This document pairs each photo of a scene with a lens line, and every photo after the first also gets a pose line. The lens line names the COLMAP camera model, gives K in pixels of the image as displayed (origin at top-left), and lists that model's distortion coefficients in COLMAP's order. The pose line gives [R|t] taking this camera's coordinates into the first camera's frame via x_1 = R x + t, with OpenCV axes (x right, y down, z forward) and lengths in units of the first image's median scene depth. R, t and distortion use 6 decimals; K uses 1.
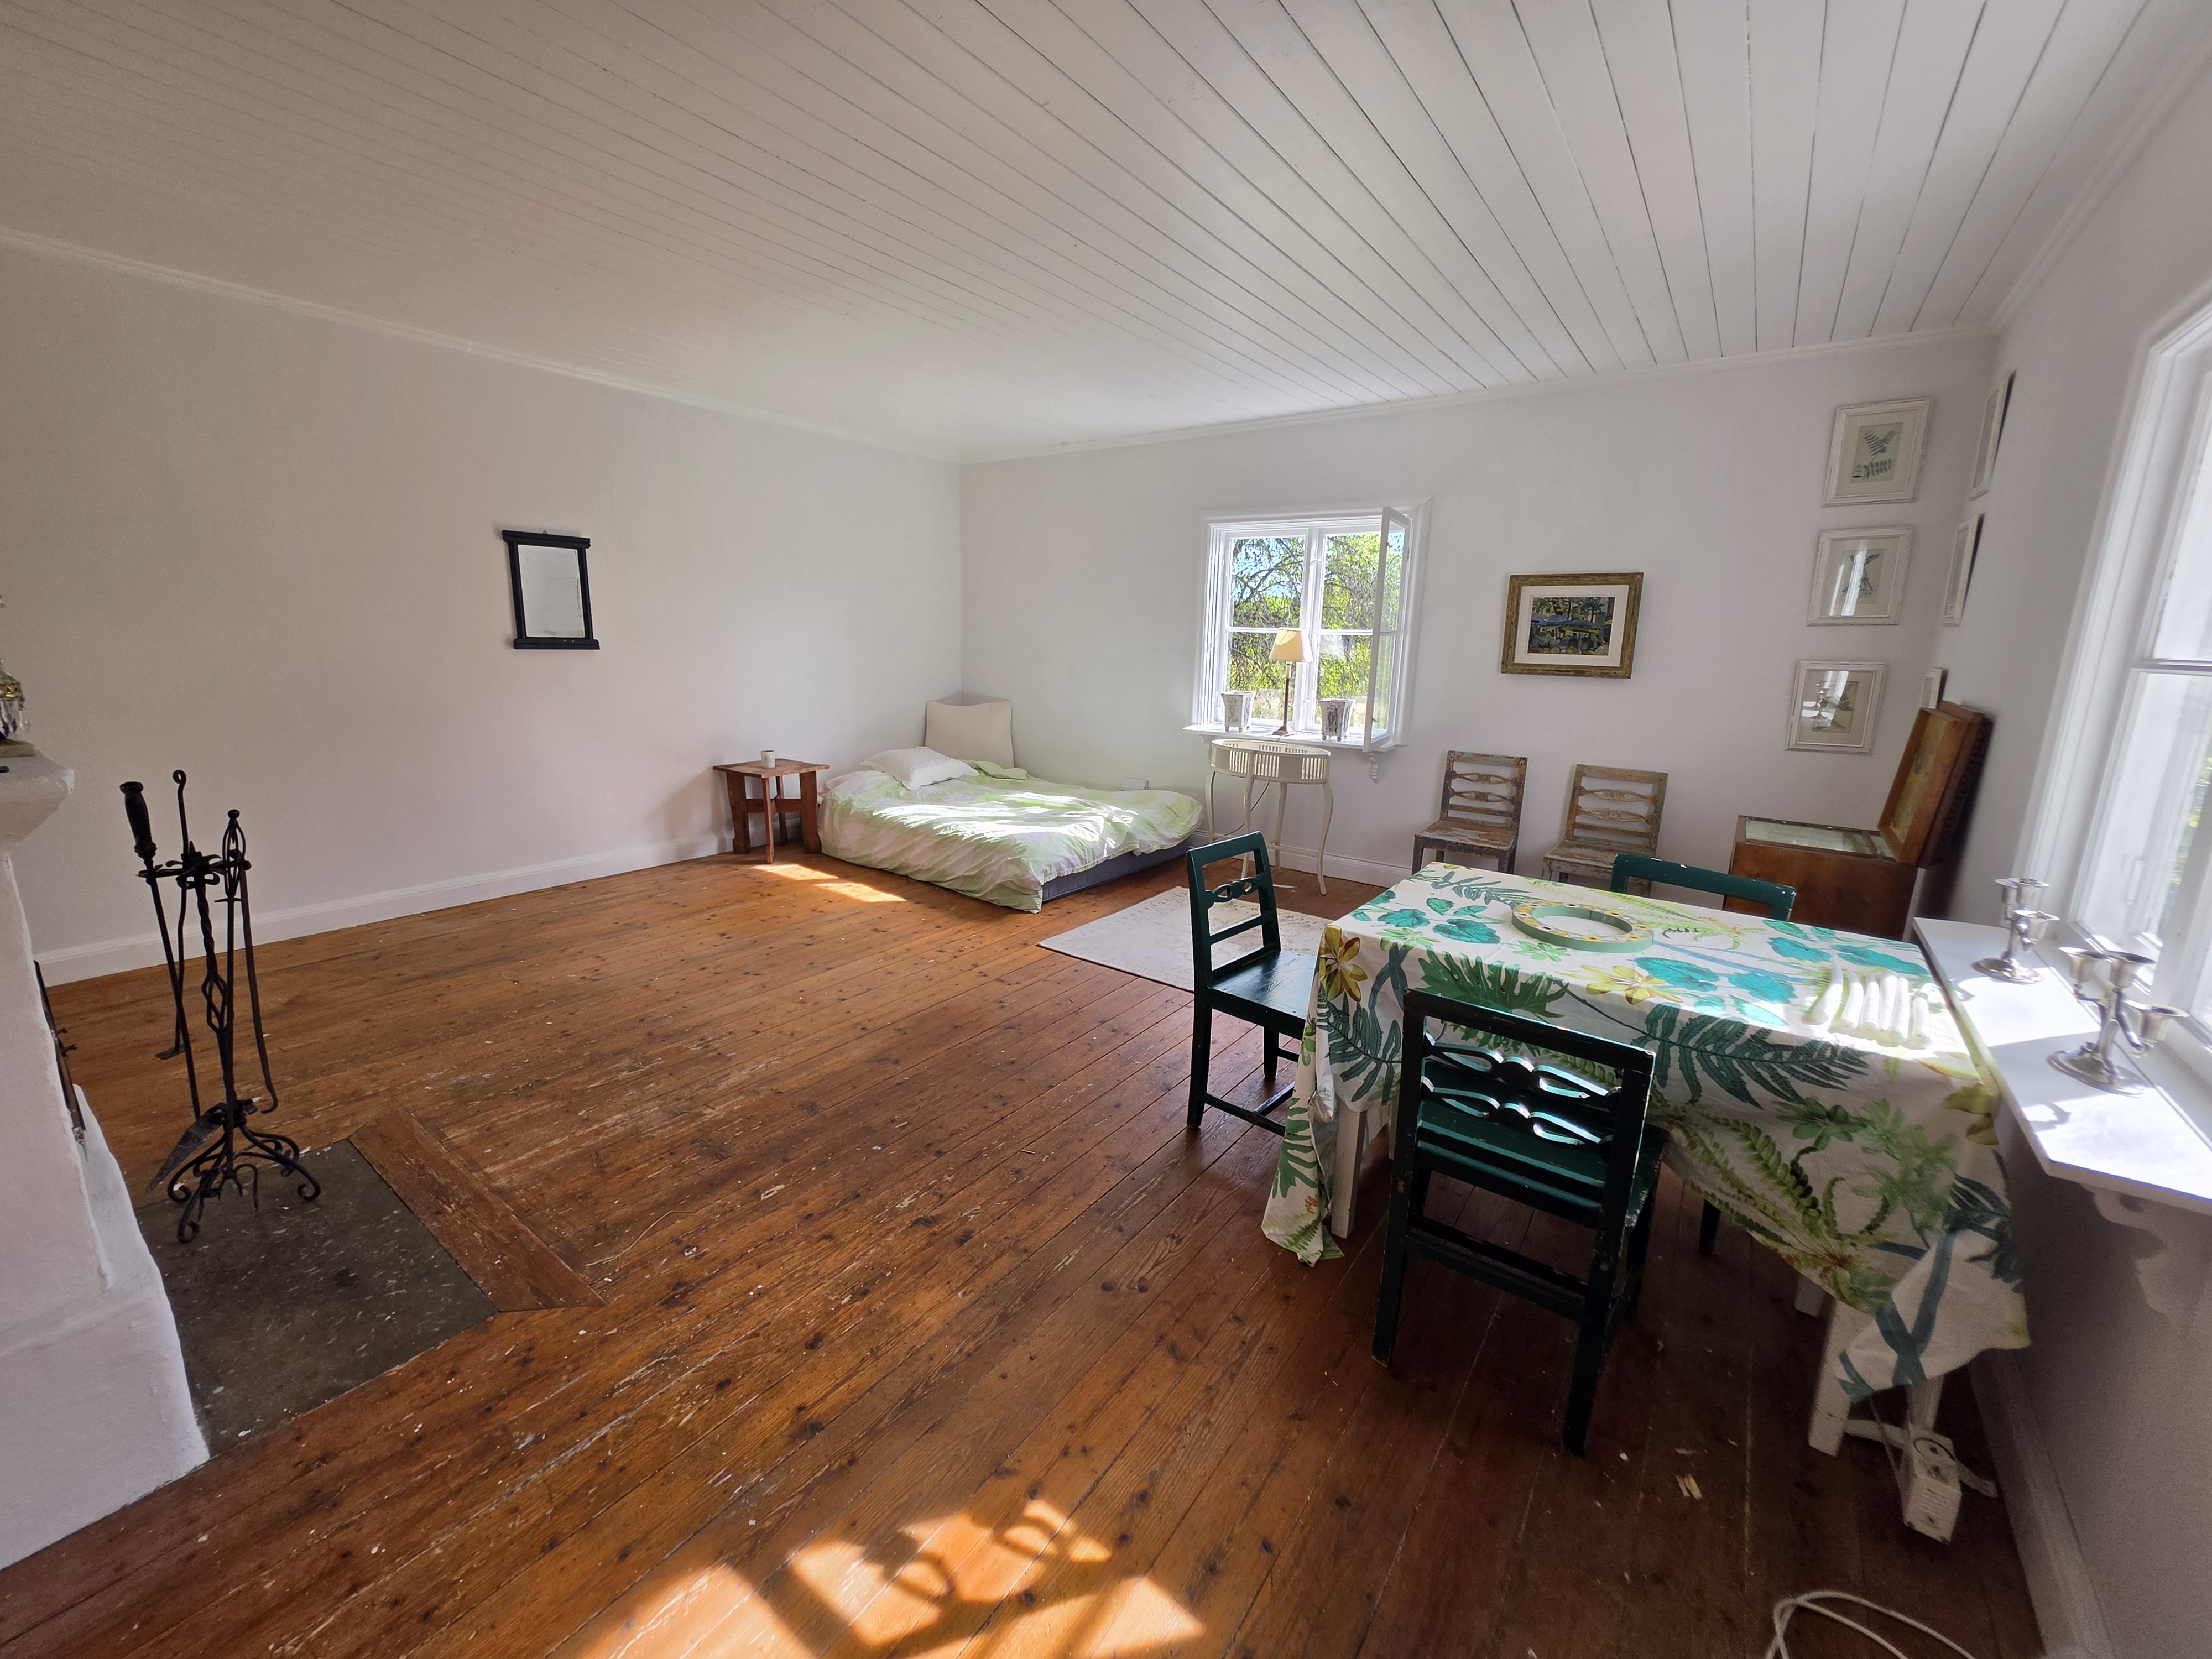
lens RADIAL K [[883.8, 0, 1102.5], [0, 883.8, 808.3], [0, 0, 1]] dist [-0.001792, 0.000242]
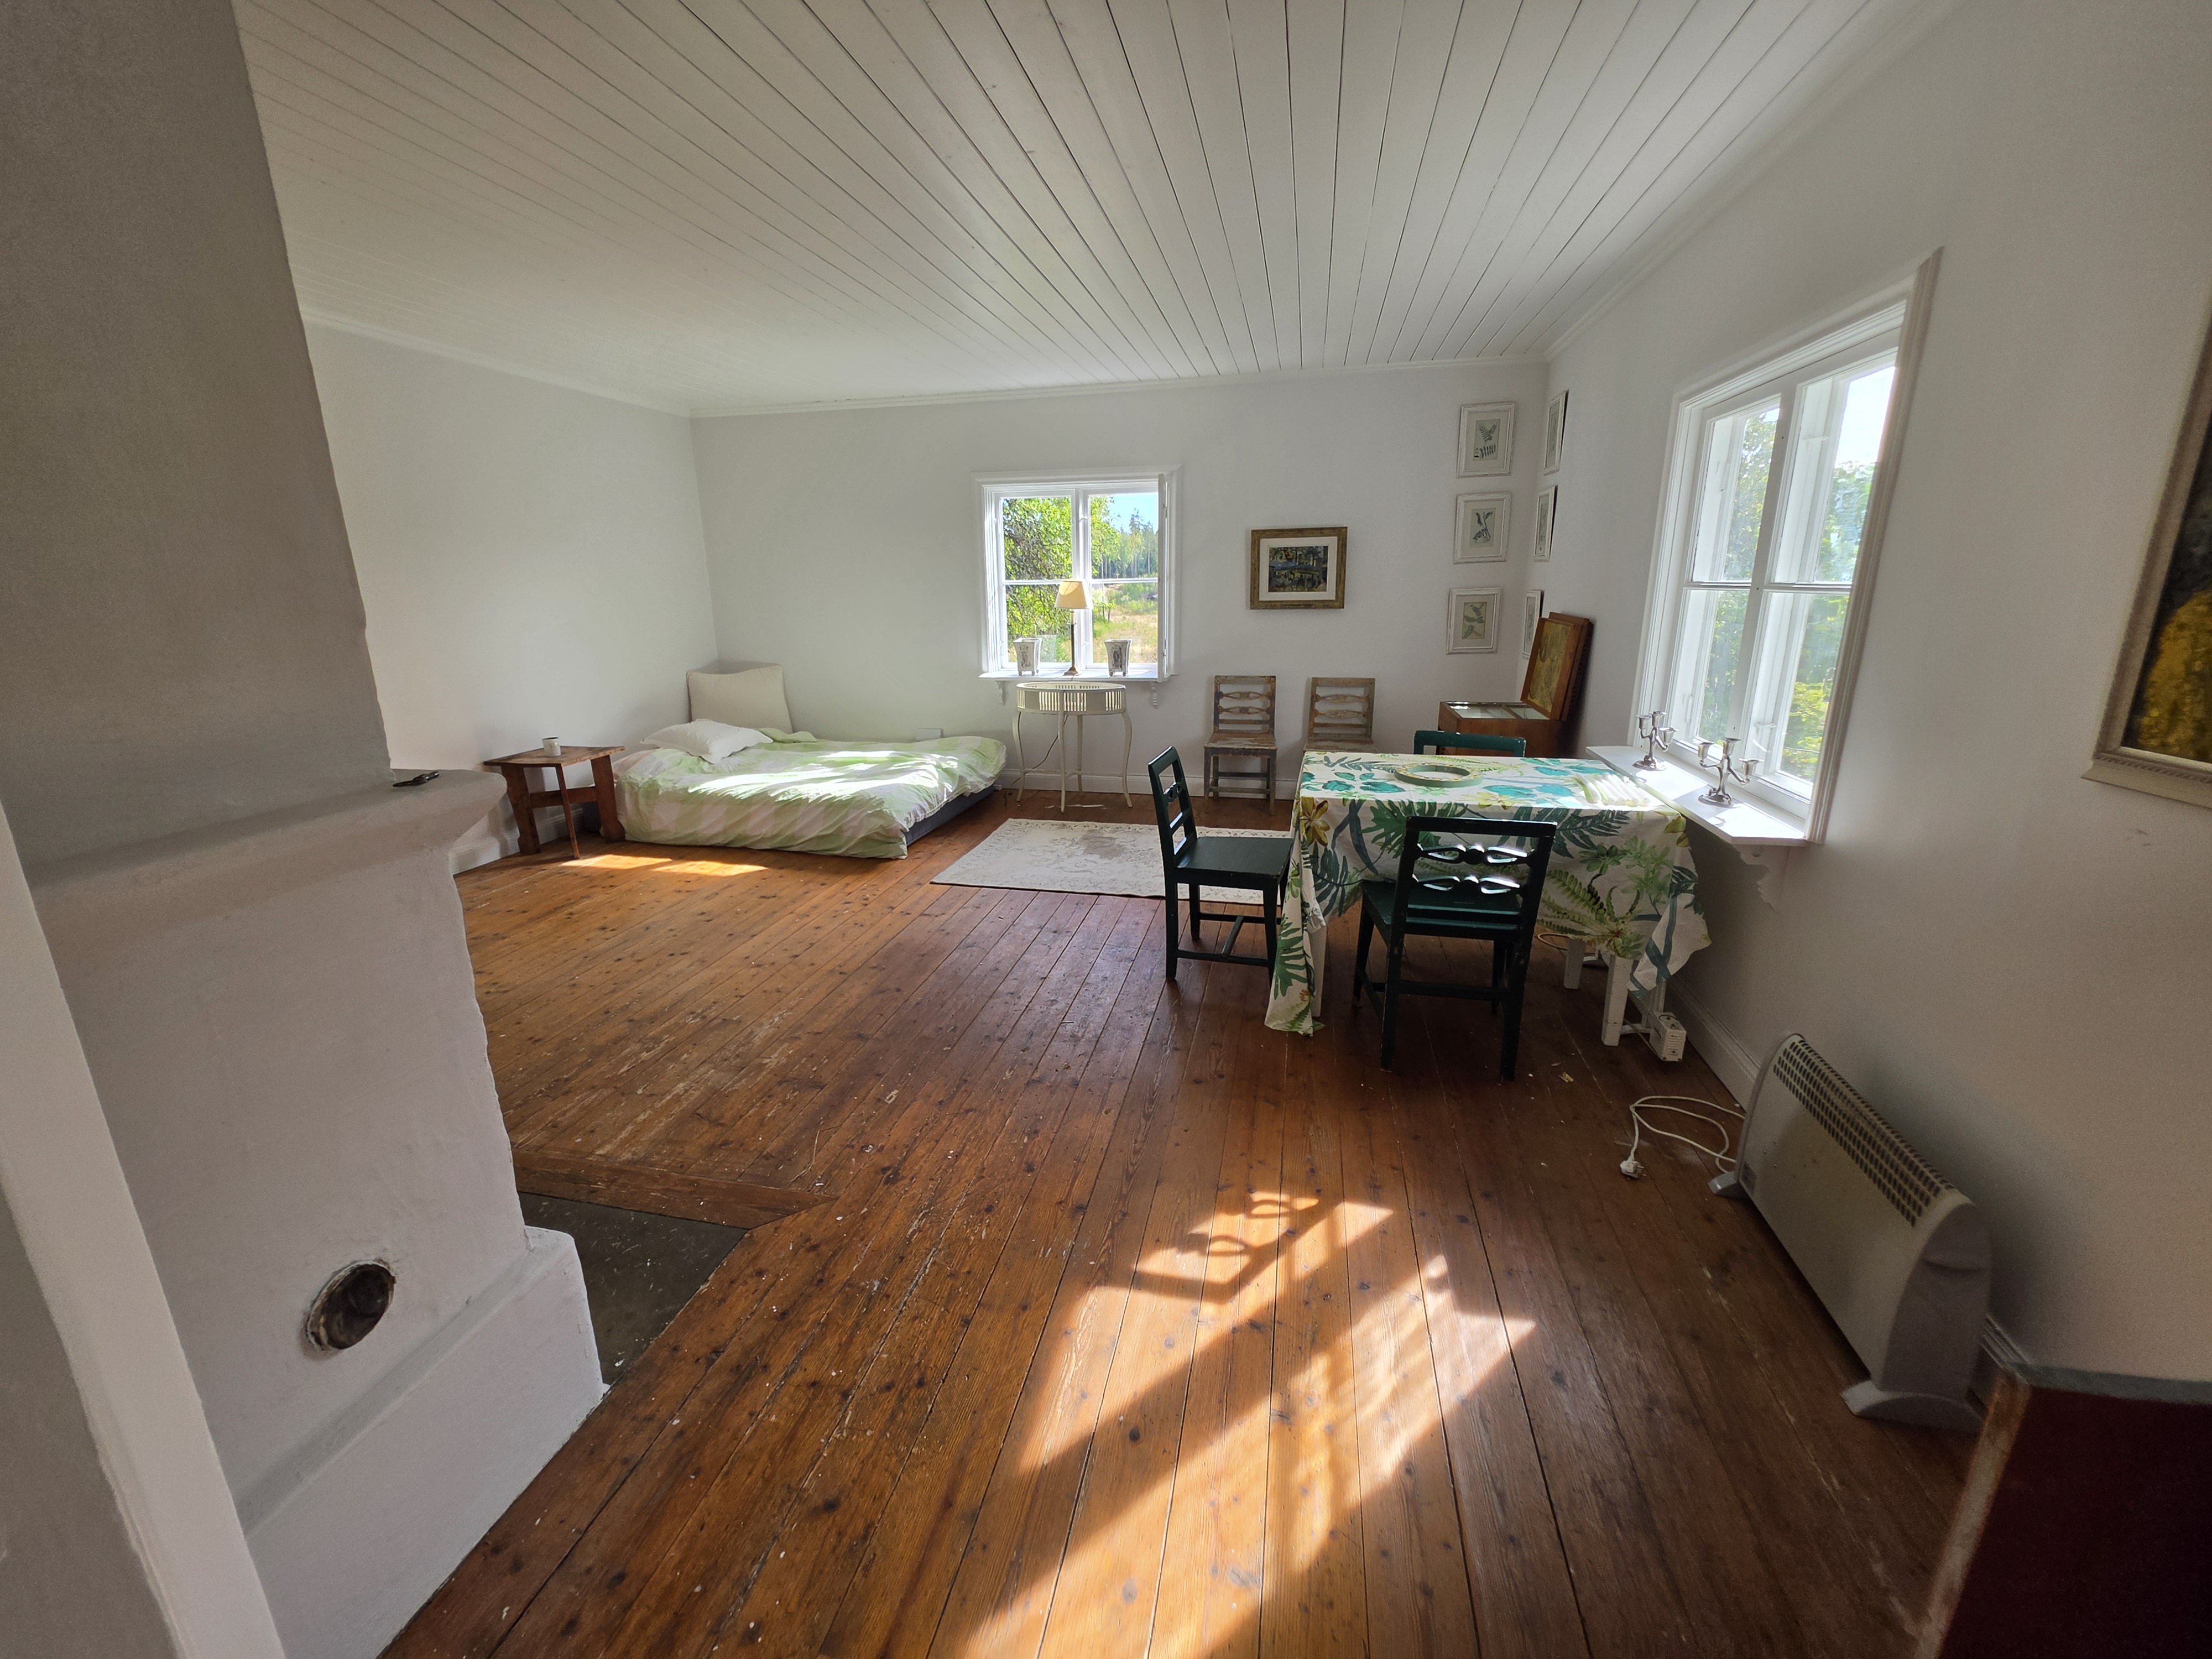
lens RADIAL K [[889.0, 0, 1098.7], [0, 889.0, 807.7], [0, 0, 1]] dist [-0.001459, -0.000020]
pose [[0.915919, -0.136965, 0.377270, -0.267426], [0.116252, 0.990211, 0.077256, 0.001910], [-0.384159, -0.026902, 0.922875, -0.084211]]
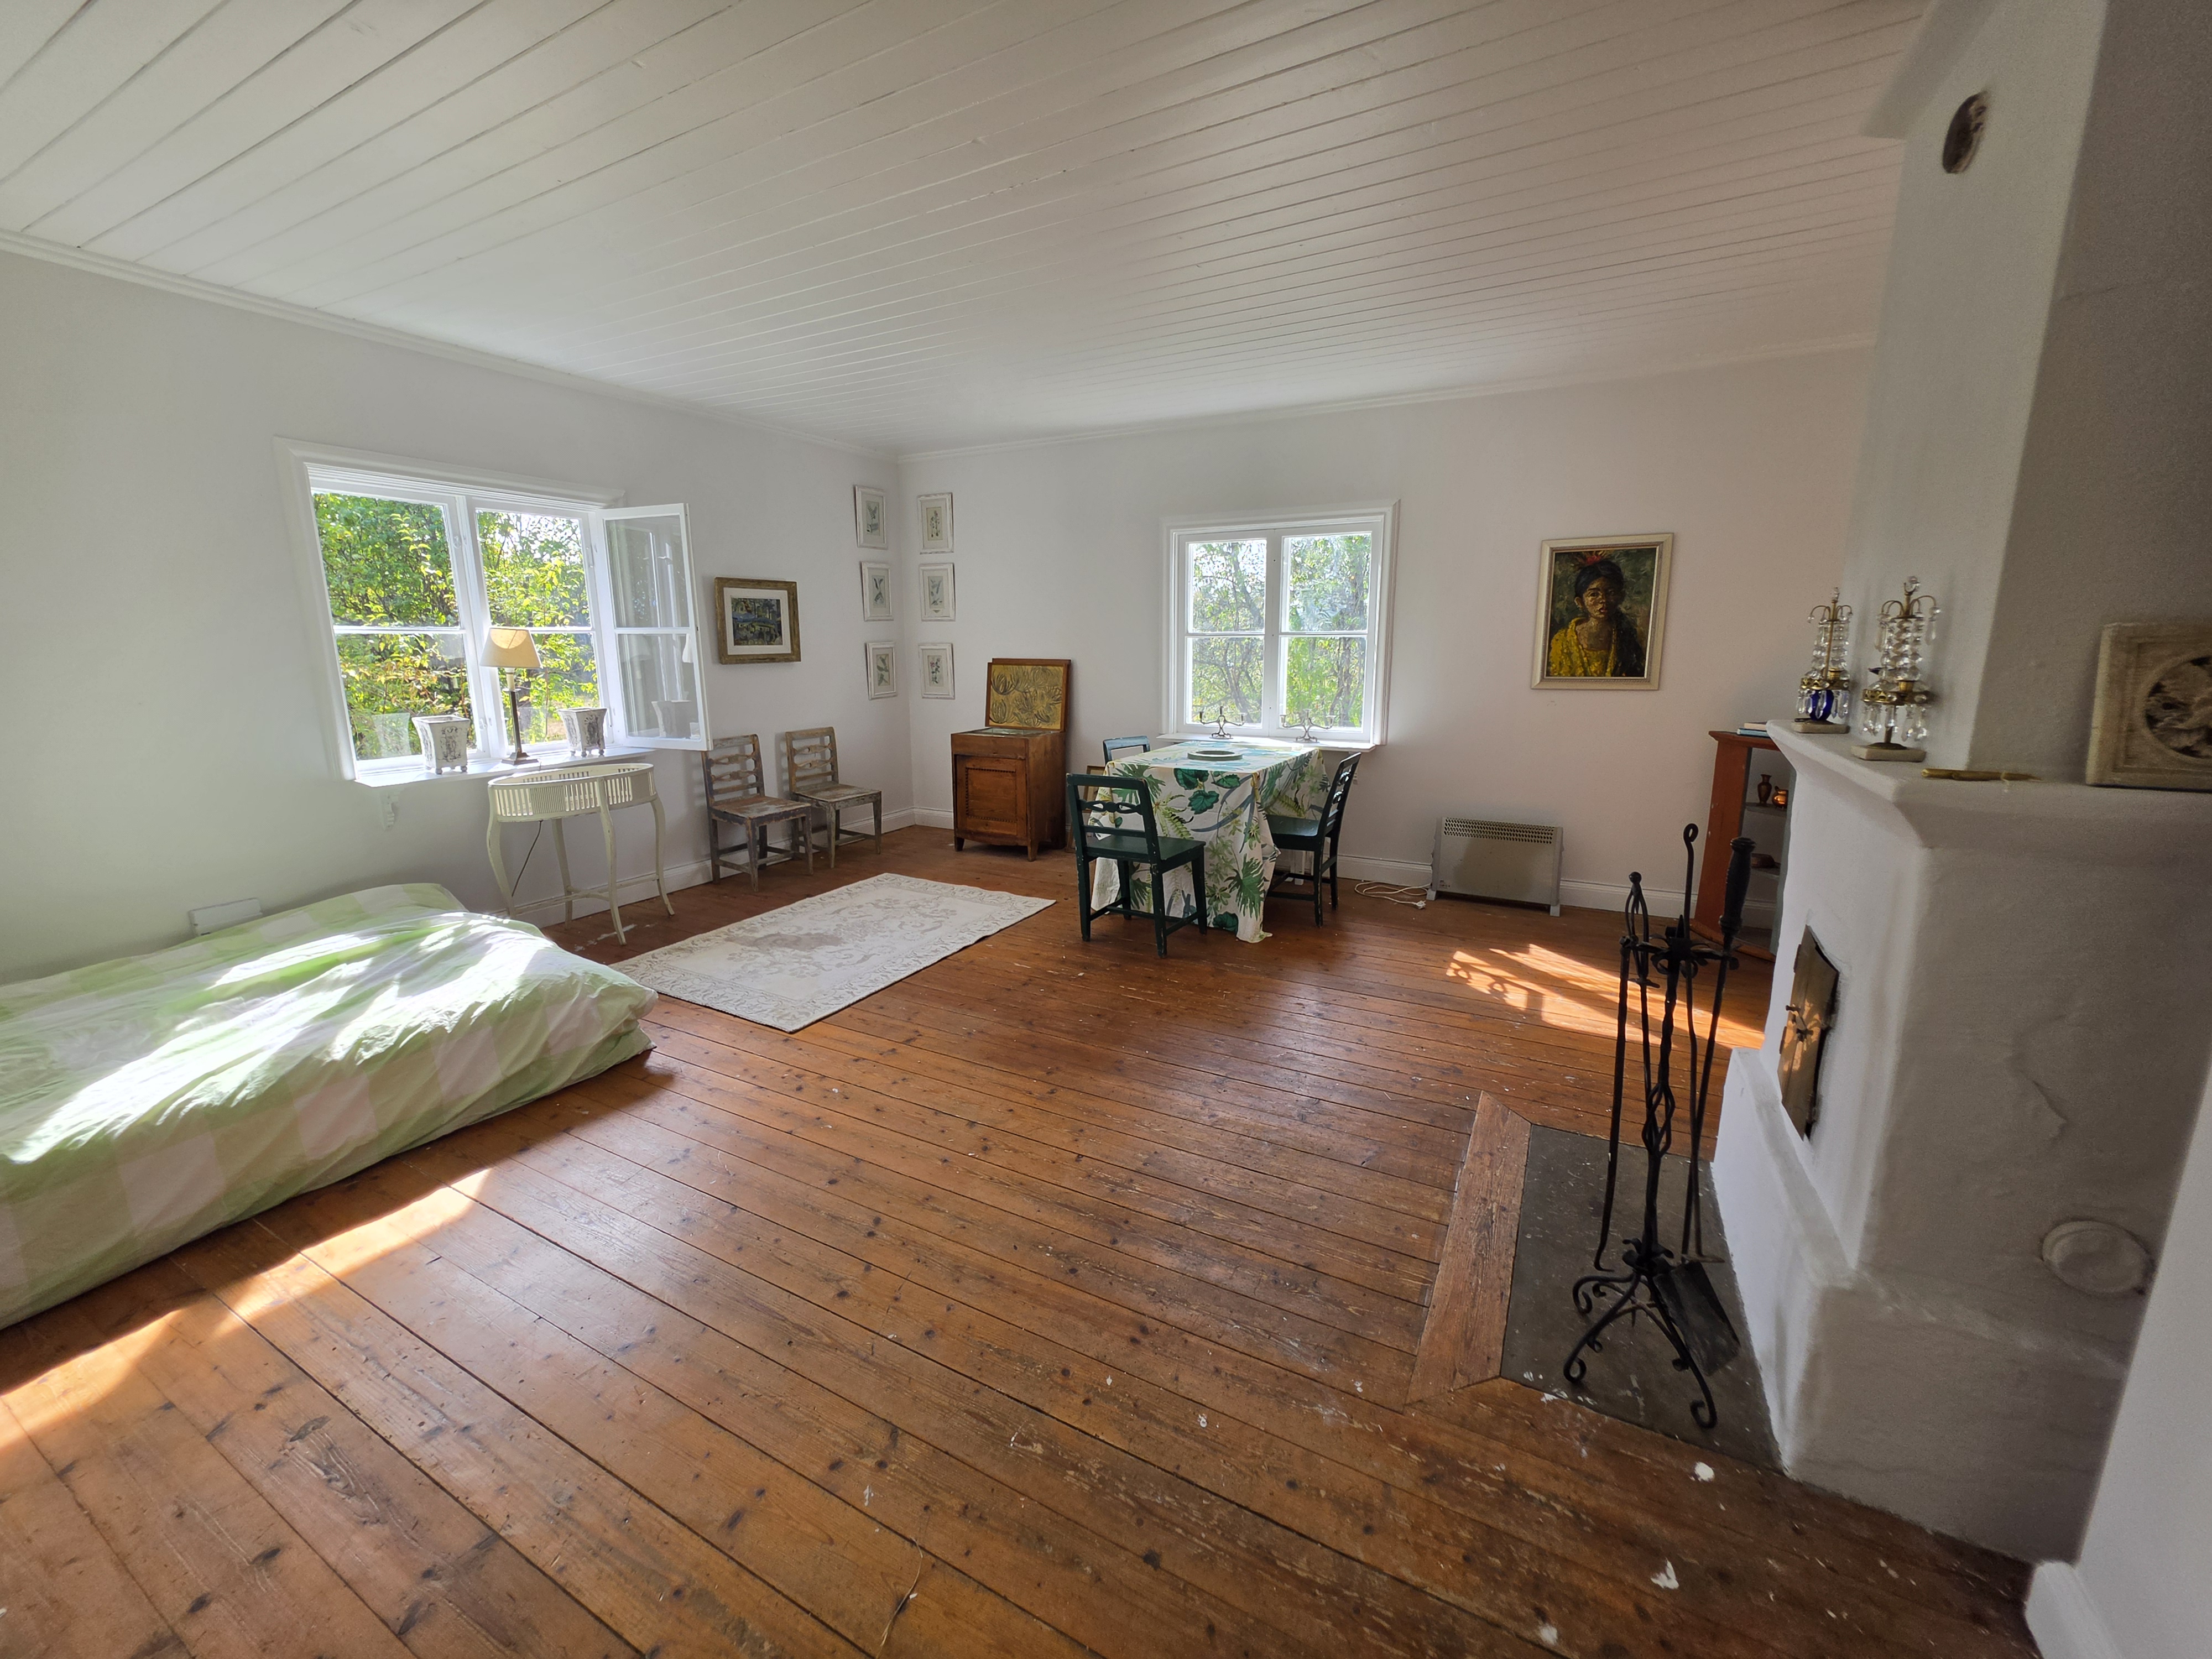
lens RADIAL K [[883.8, 0, 1102.5], [0, 883.8, 808.3], [0, 0, 1]] dist [-0.001792, 0.000242]
pose [[-0.137700, -0.210547, 0.967837, -0.776723], [0.199347, 0.951259, 0.235303, -0.154646], [-0.970206, 0.225337, -0.089017, 0.708592]]
